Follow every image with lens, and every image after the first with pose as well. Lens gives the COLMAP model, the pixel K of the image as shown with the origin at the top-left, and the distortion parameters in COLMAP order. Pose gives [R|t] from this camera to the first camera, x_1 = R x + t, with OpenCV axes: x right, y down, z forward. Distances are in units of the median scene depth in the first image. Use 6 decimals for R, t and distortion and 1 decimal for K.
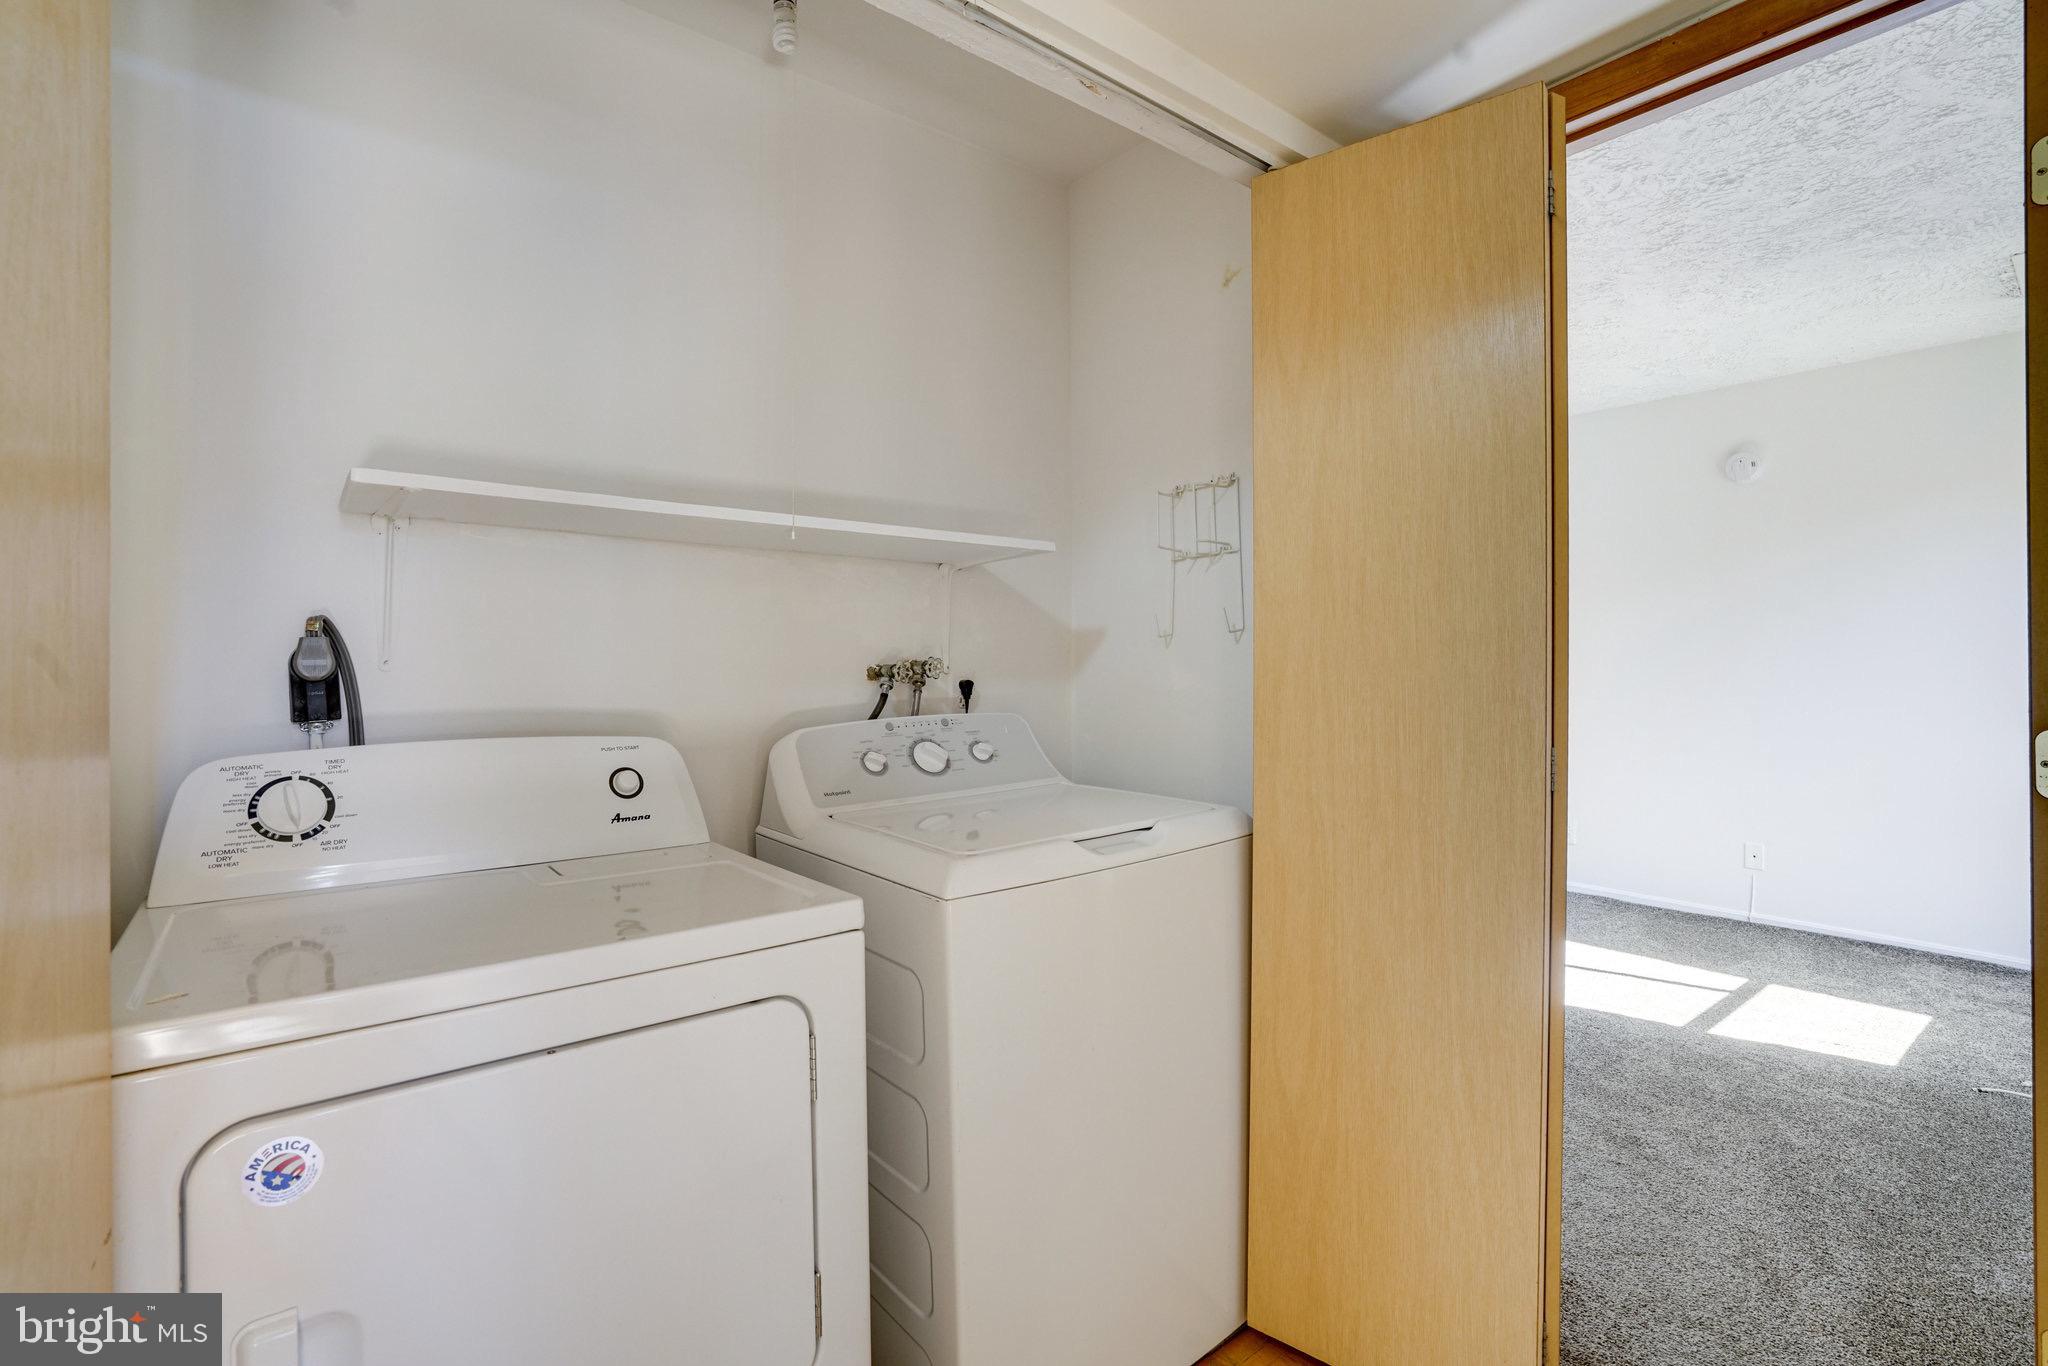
lens RADIAL K [[946.8, 0, 1019.0], [0, 946.8, 668.4], [0, 0, 1]] dist [-0.038412, 0.010771]
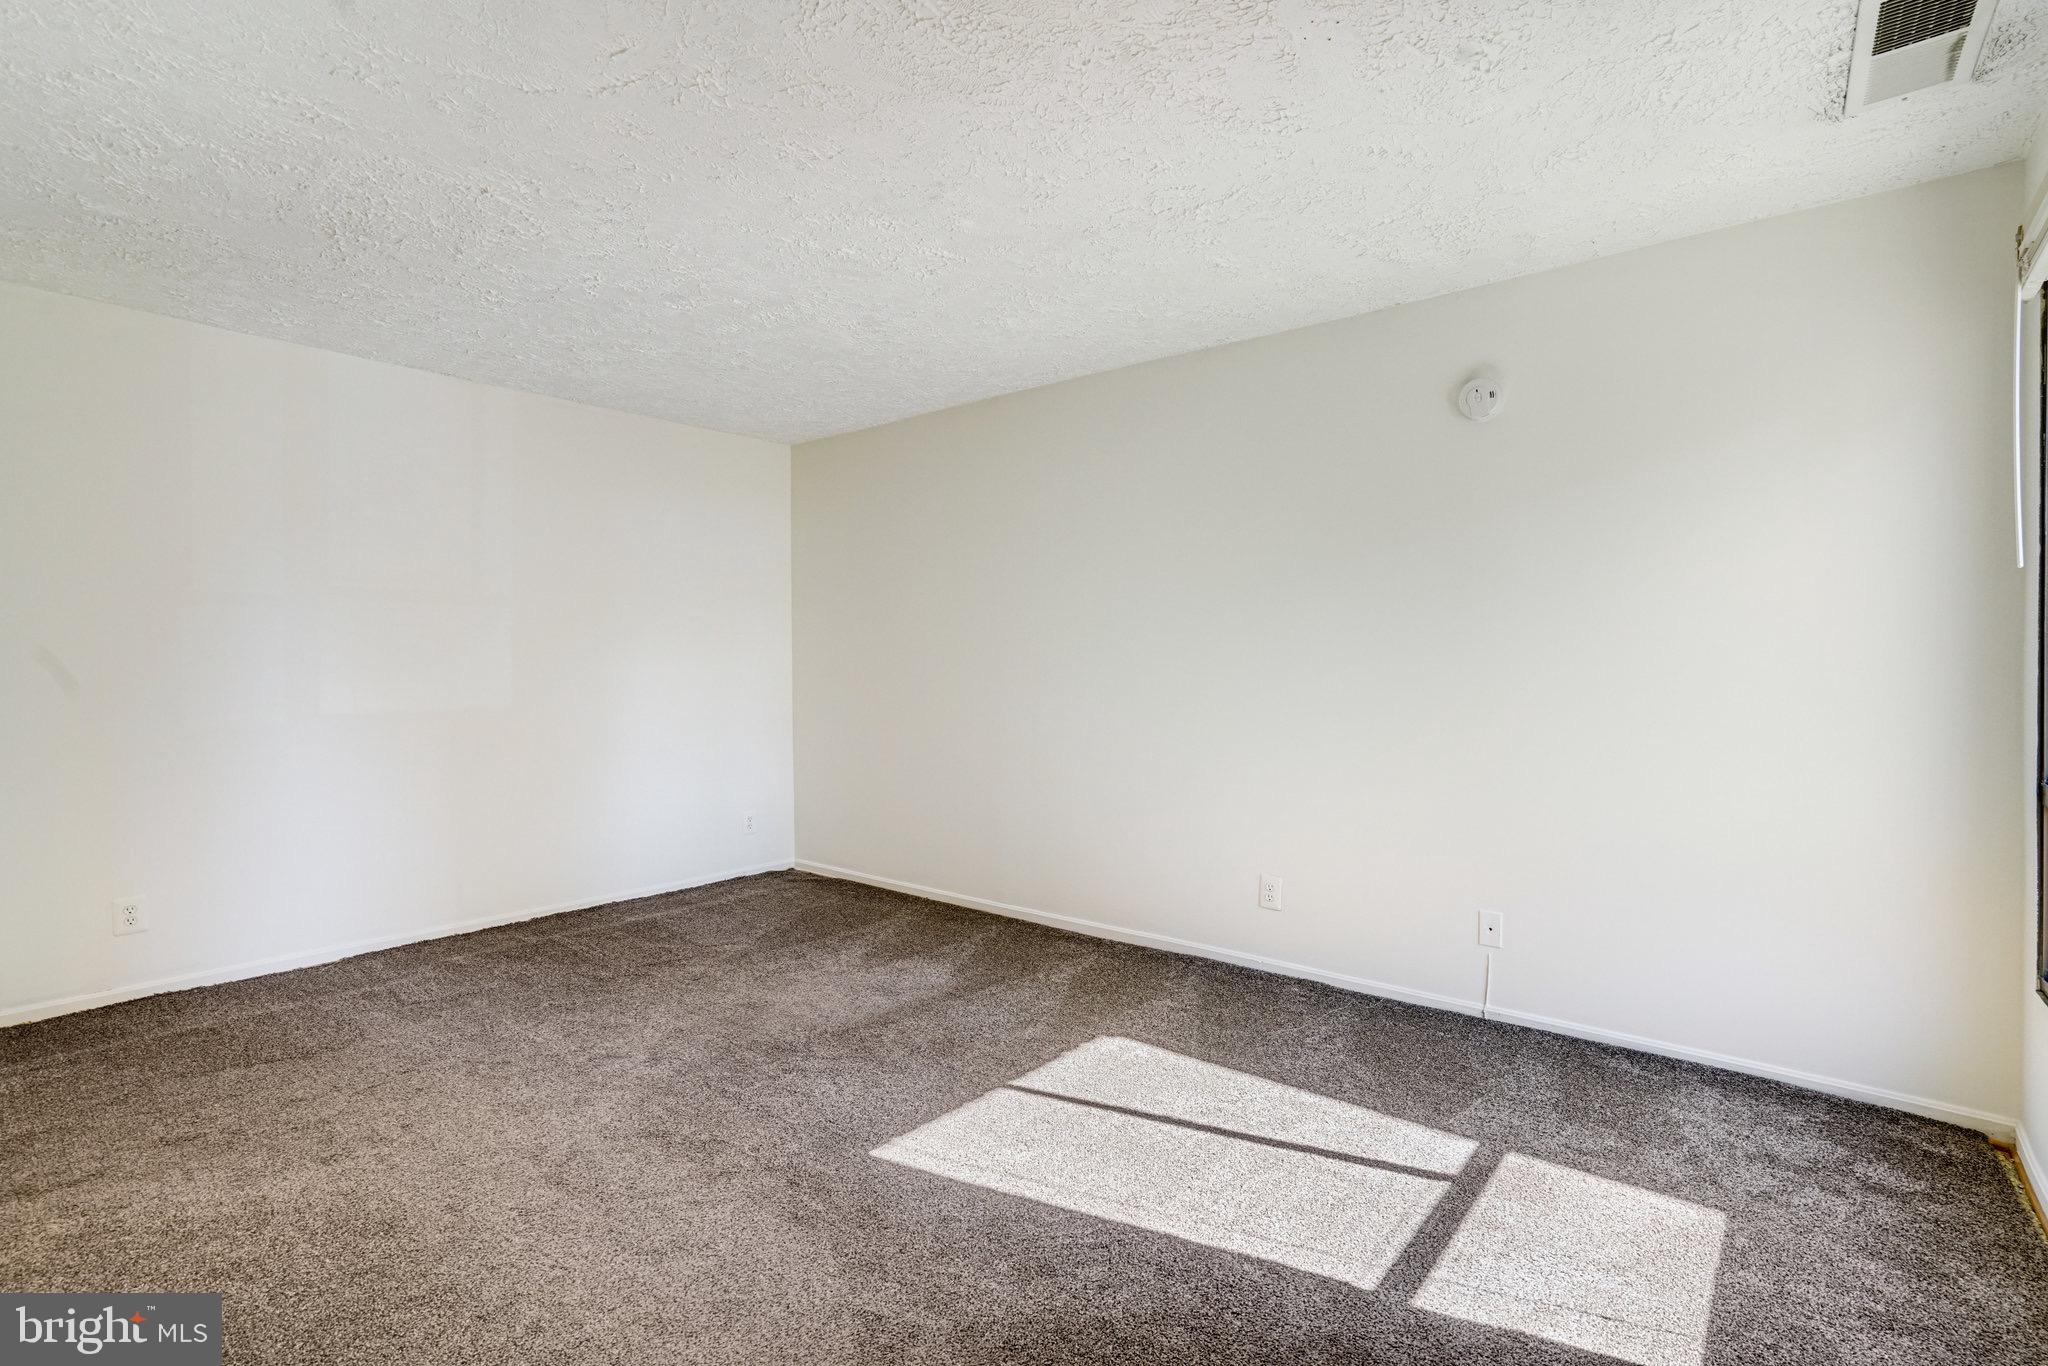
lens RADIAL K [[946.8, 0, 1029.0], [0, 946.8, 686.2], [0, 0, 1]] dist [-0.038412, 0.010771]
pose [[0.978558, -0.001835, 0.205964, 0.301567], [-0.000990, 0.999907, 0.013608, -0.004014], [-0.205970, -0.013520, 0.978465, 0.374586]]
